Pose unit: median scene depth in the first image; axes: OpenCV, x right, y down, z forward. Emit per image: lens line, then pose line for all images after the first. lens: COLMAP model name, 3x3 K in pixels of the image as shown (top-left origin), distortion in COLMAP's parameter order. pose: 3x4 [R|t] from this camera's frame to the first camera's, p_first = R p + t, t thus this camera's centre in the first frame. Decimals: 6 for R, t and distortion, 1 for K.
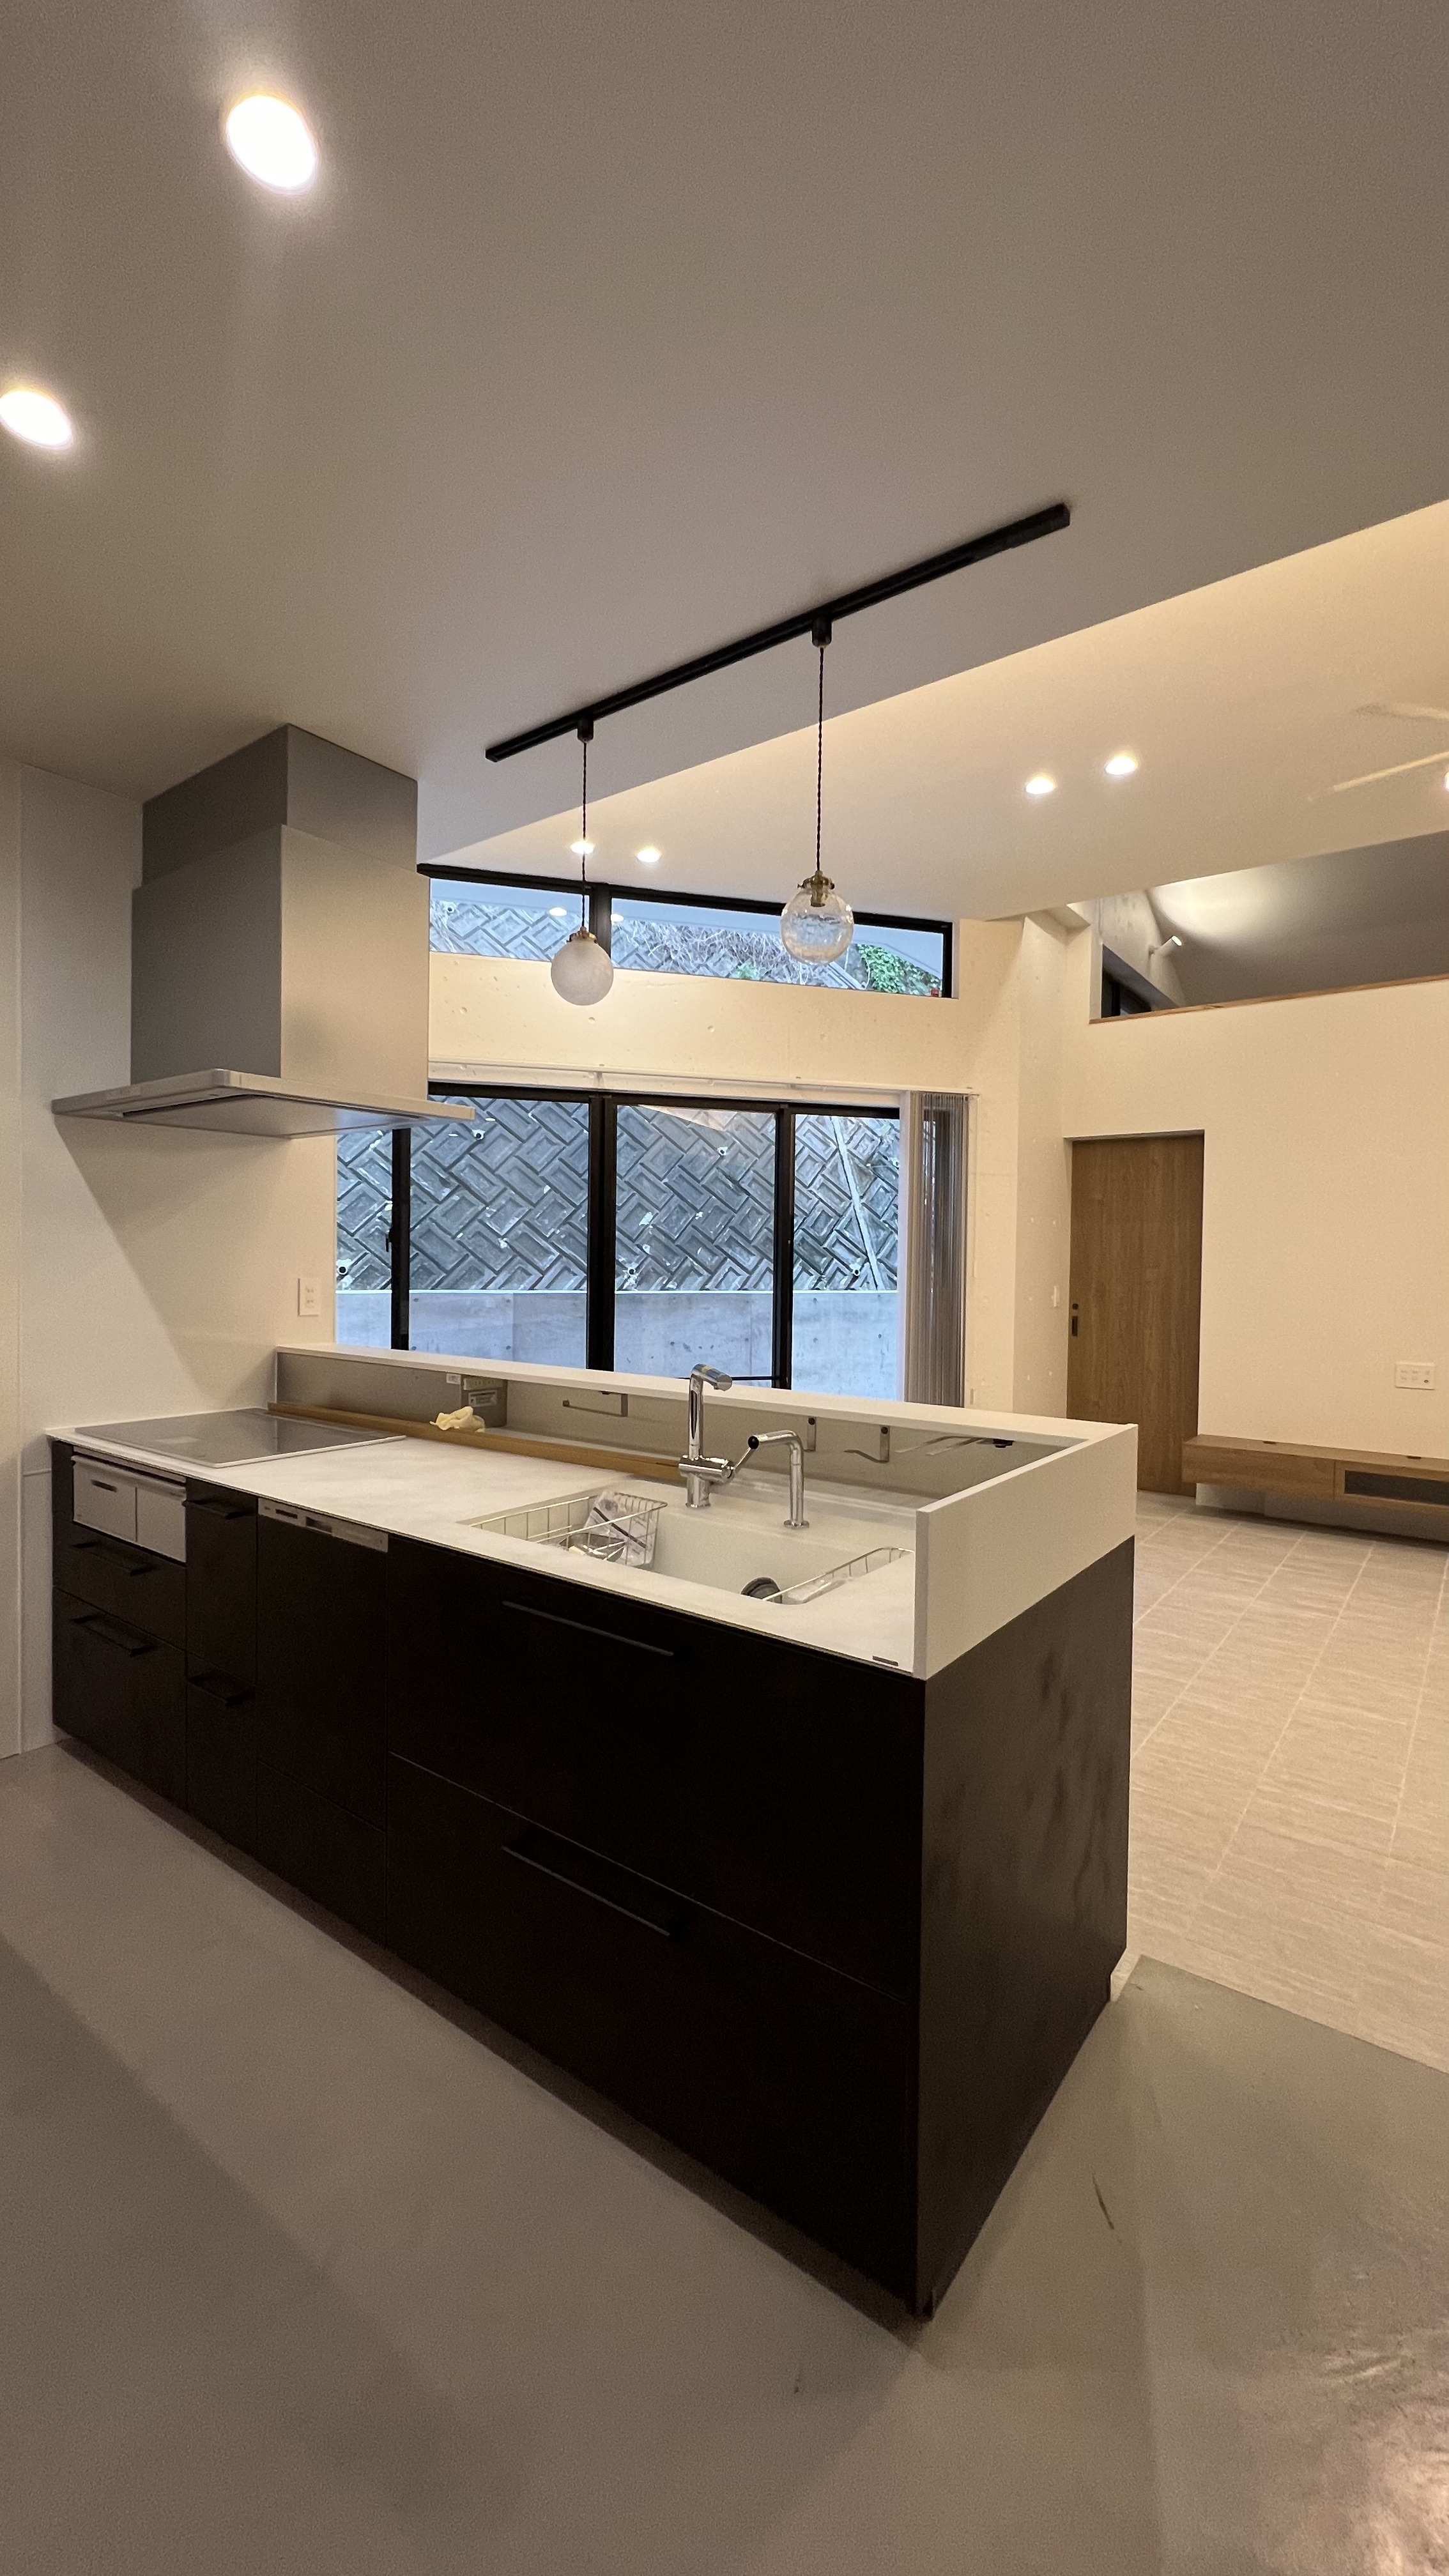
lens RADIAL K [[1039.8, 0, 721.5], [0, 1039.8, 1283.4], [0, 0, 1]] dist [-0.002871, 0.001267]
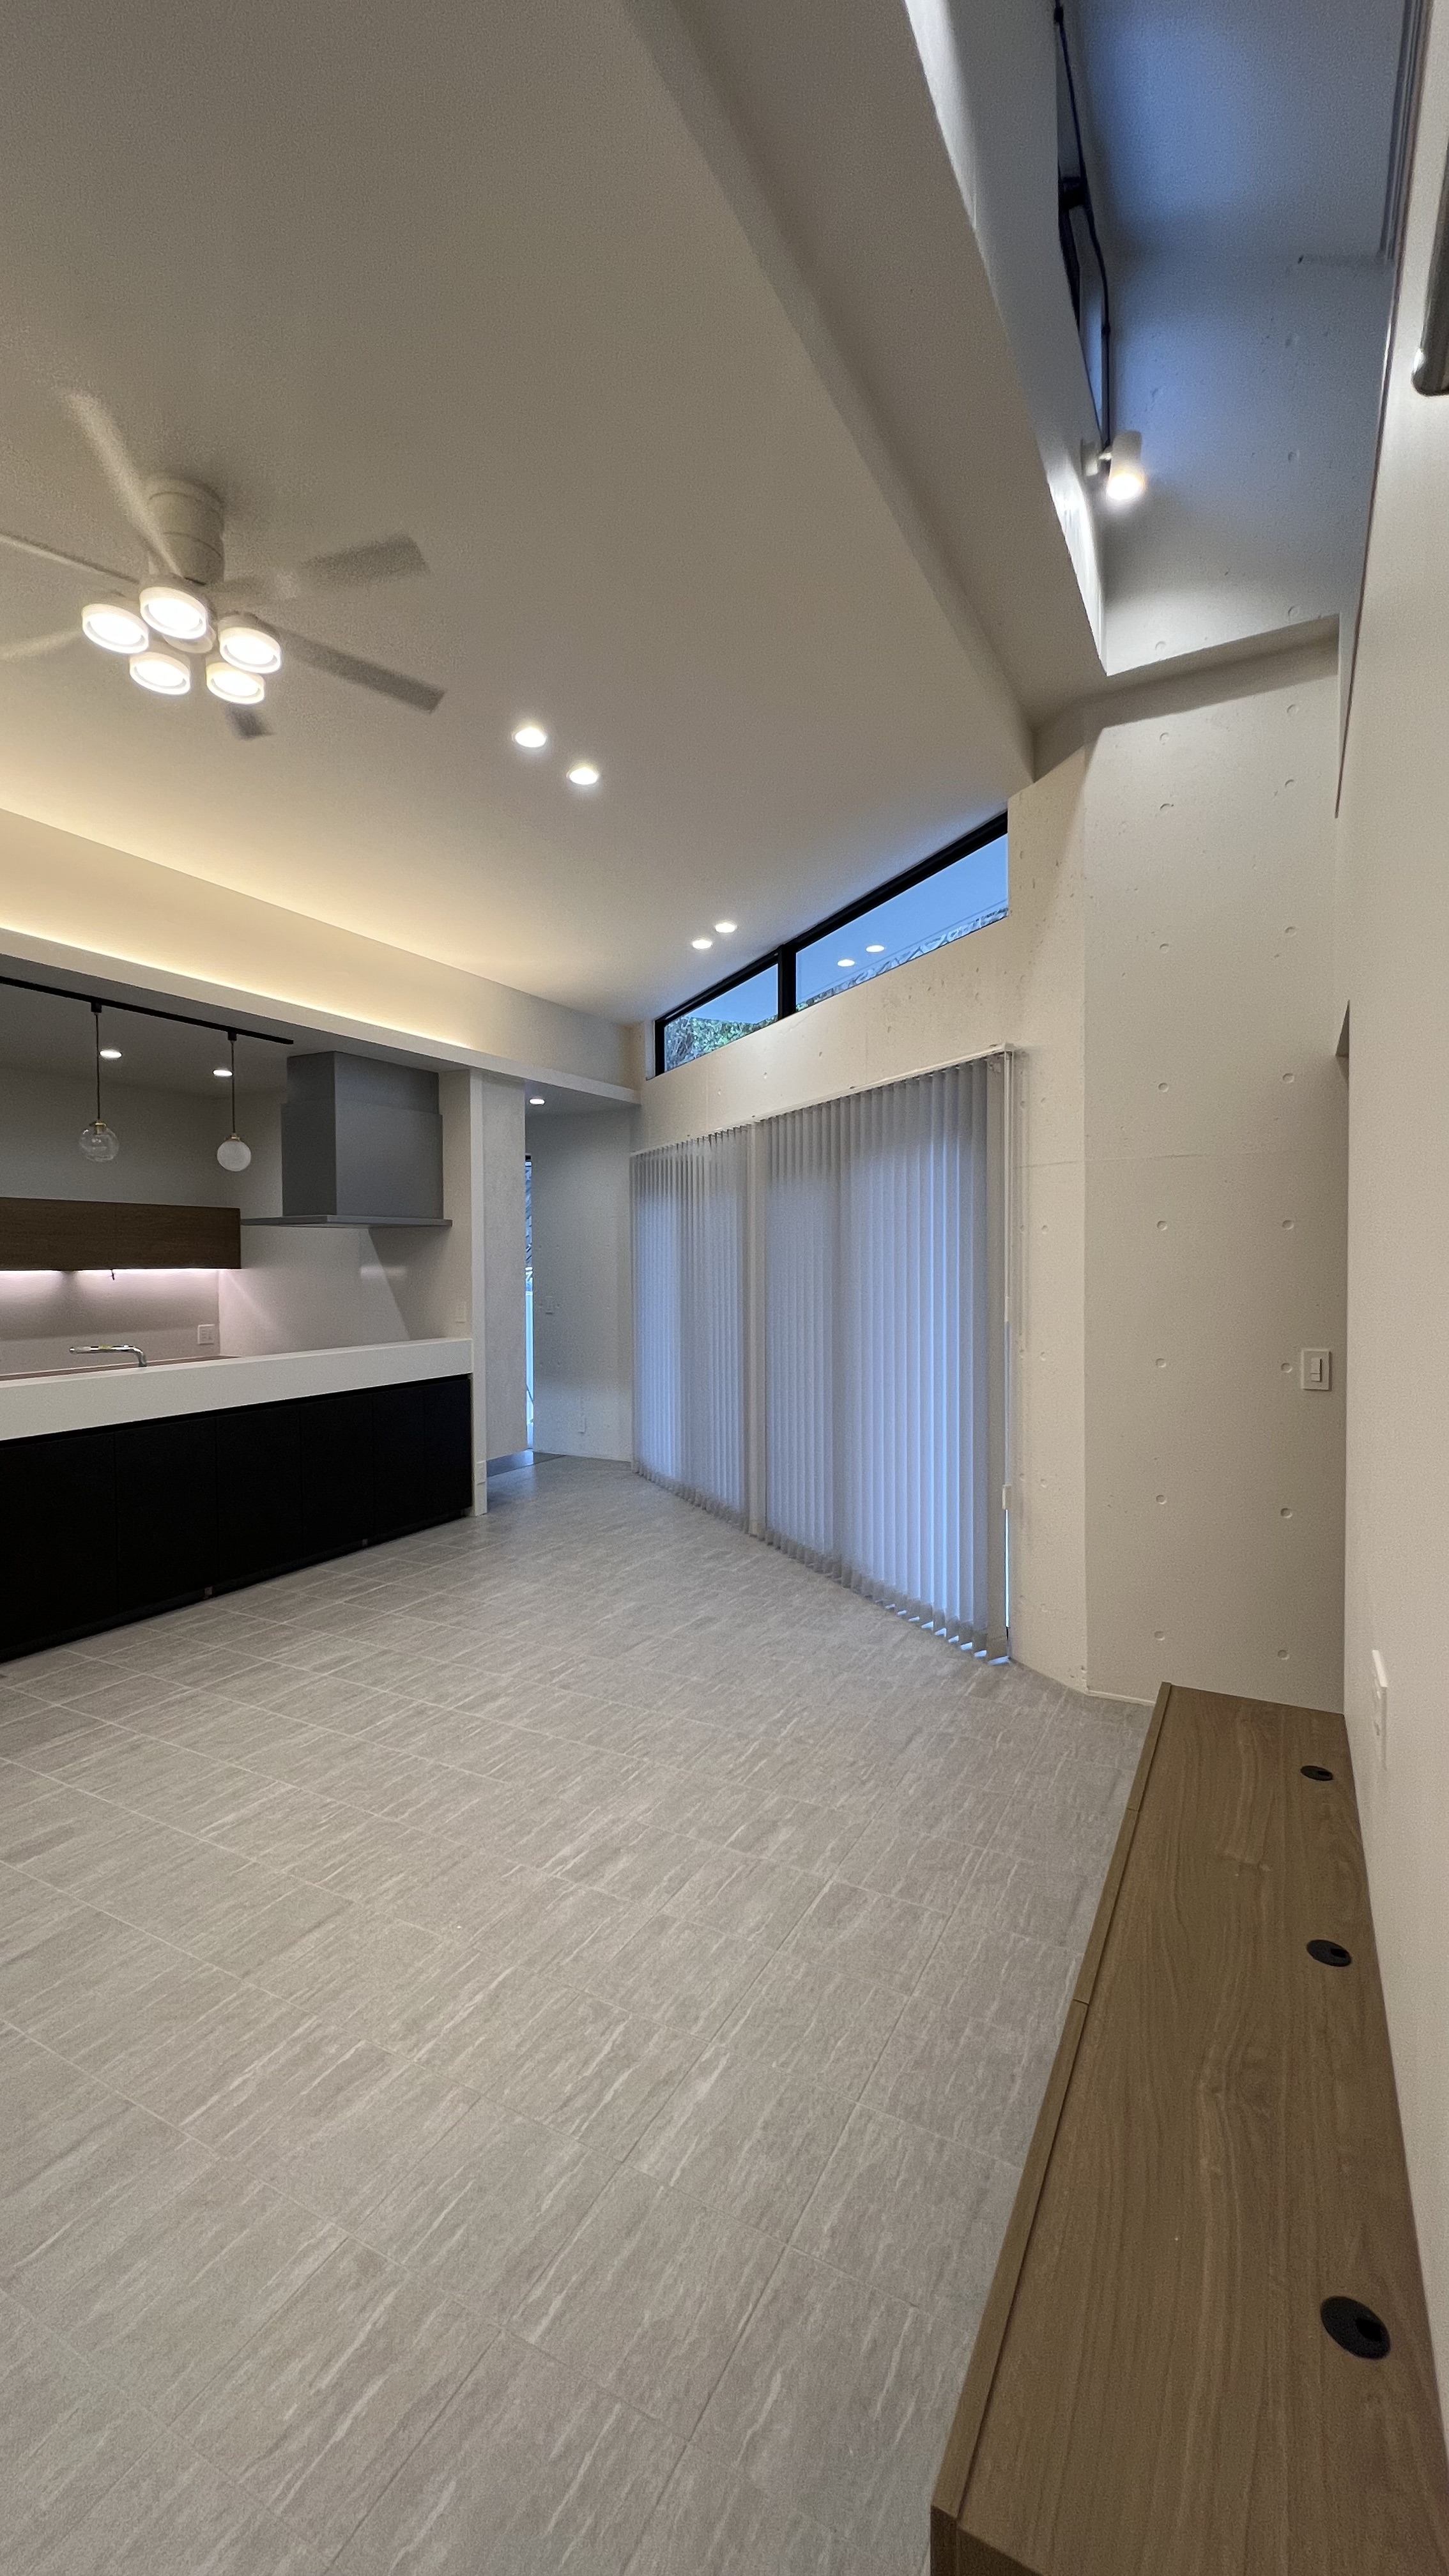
lens RADIAL K [[1039.8, 0, 721.5], [0, 1039.8, 1283.4], [0, 0, 1]] dist [-0.002871, 0.001267]
pose [[0.151830, 0.006930, -0.988382, 0.799223], [-0.013745, 0.999894, 0.004900, -0.028726], [0.988311, 0.012842, 0.151909, 0.647180]]
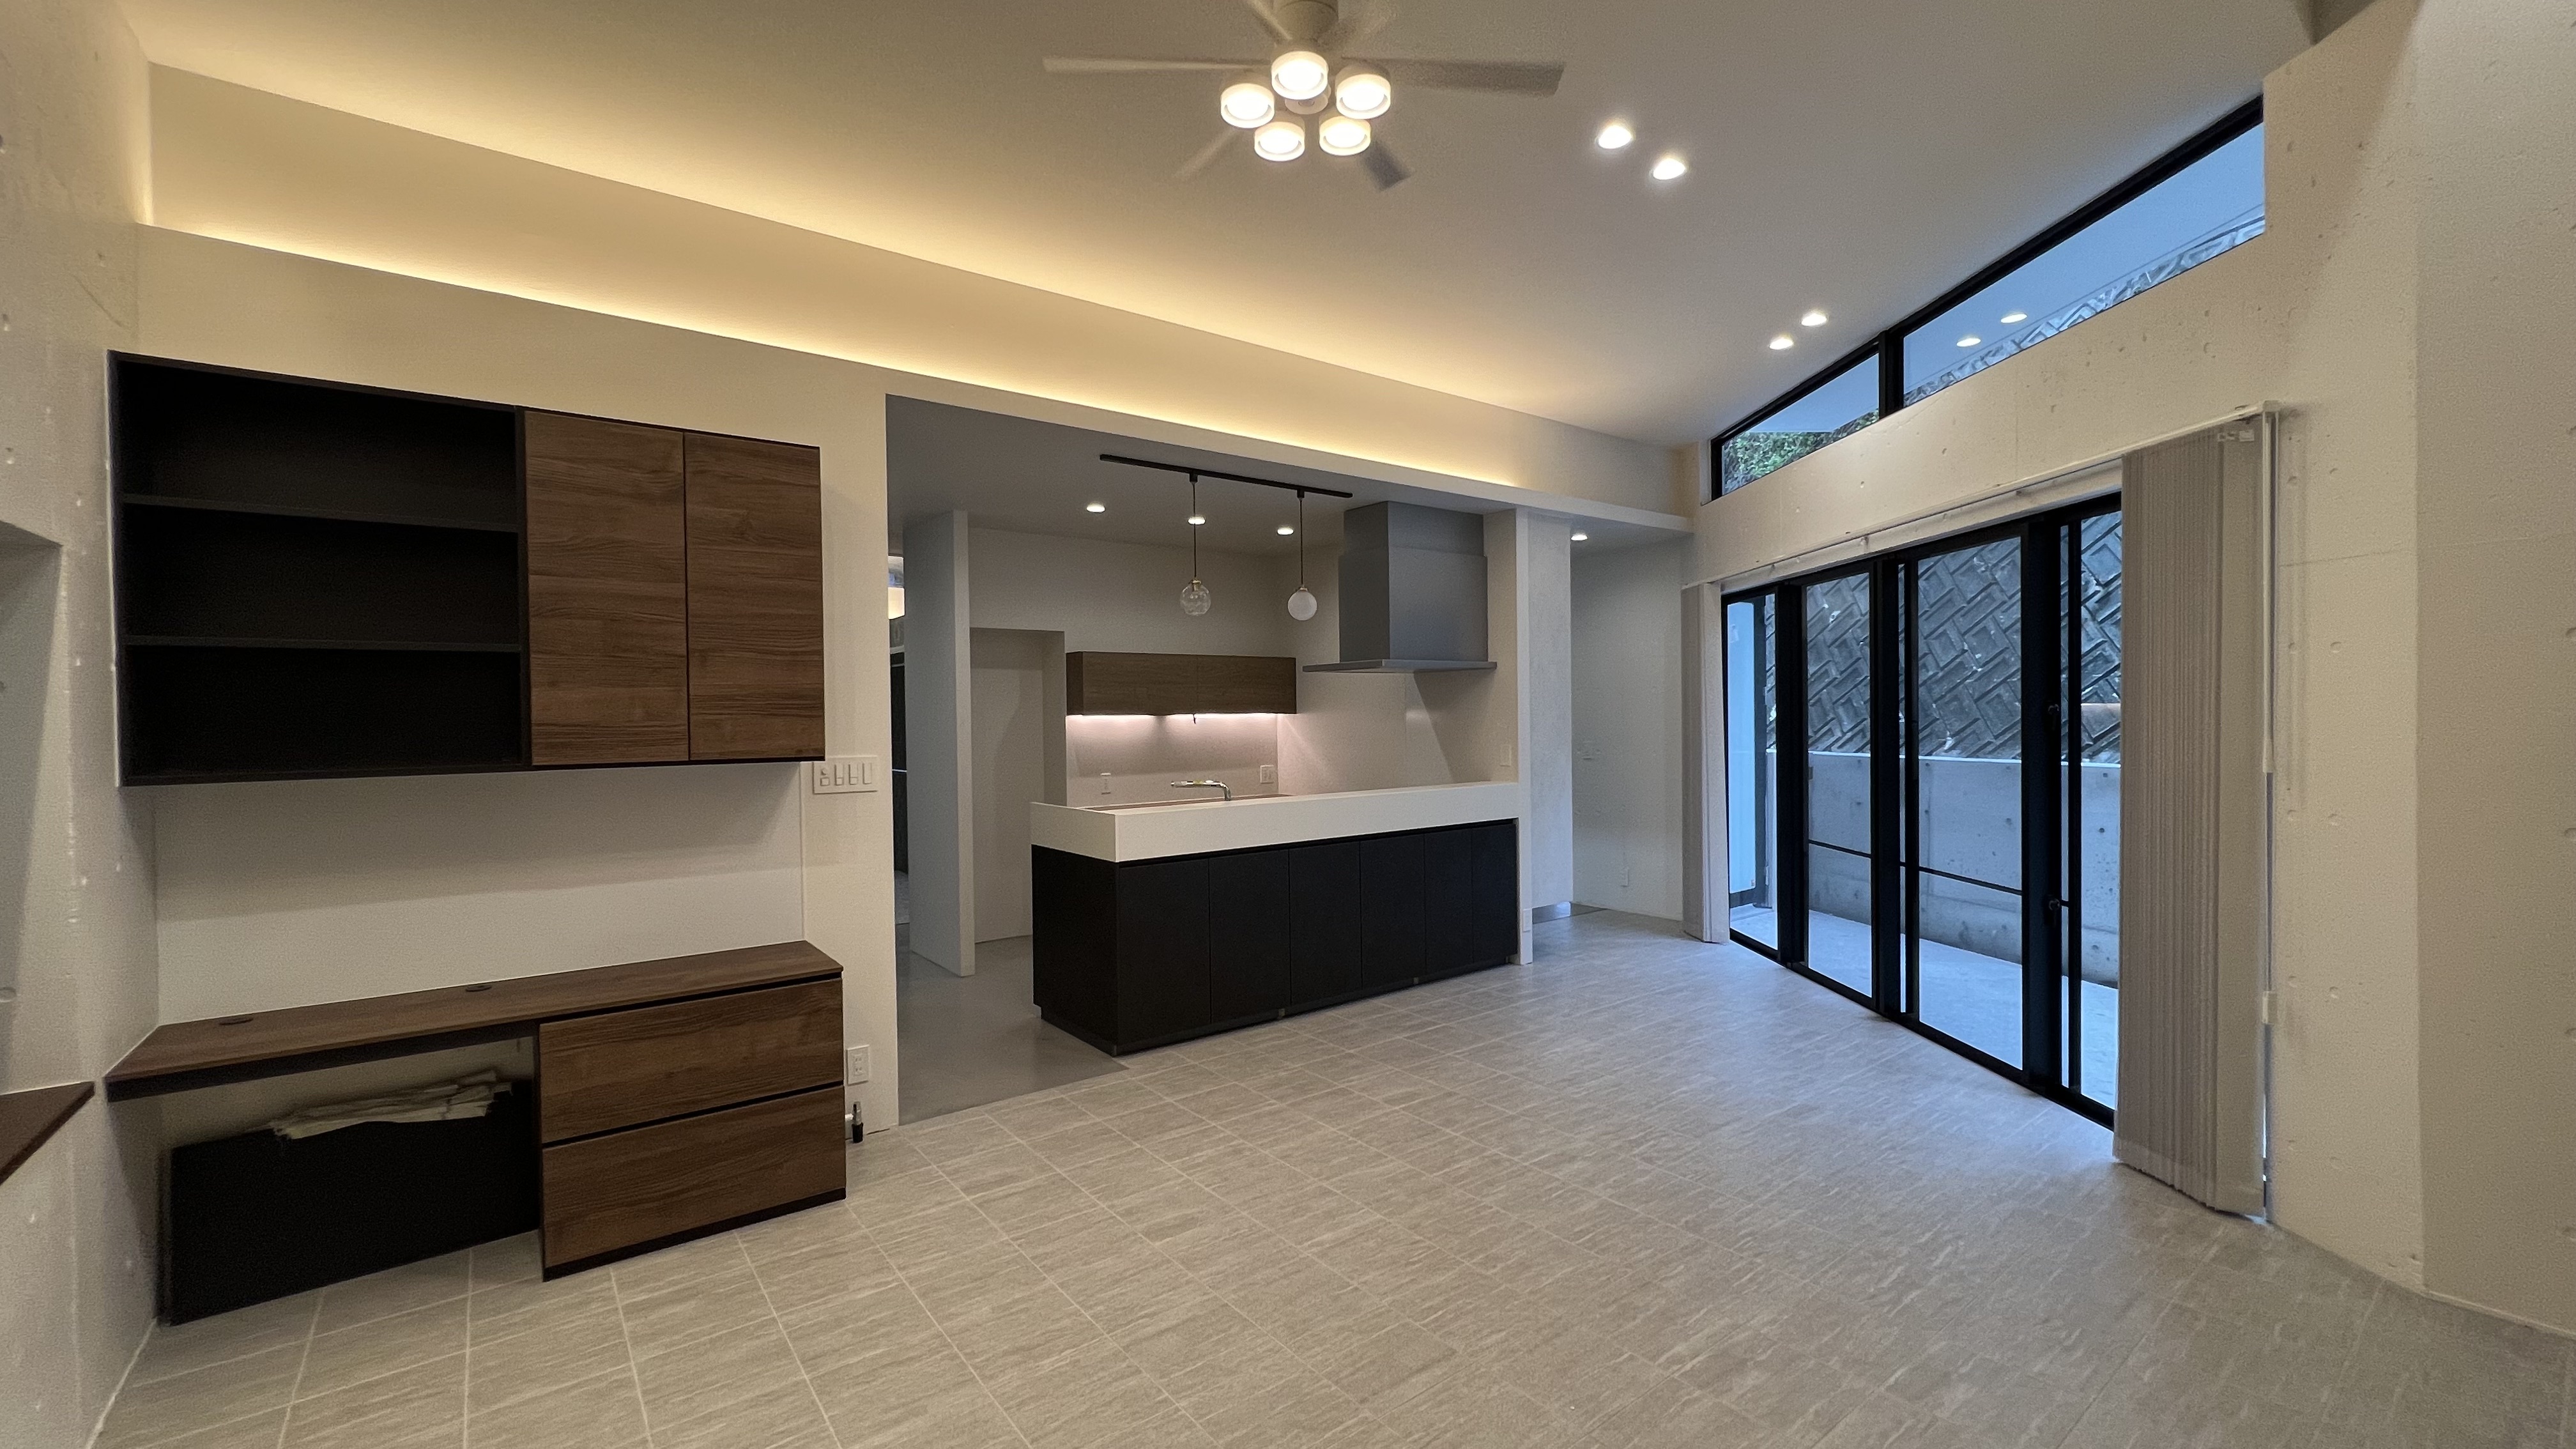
lens RADIAL K [[1039.8, 0, 1283.6], [0, 1039.8, 726.2], [0, 0, 1]] dist [-0.002871, 0.001267]
pose [[-0.264997, 0.001561, -0.964248, 0.777695], [-0.011468, 0.999923, 0.004770, -0.022766], [0.964181, 0.012322, -0.264959, 0.609105]]
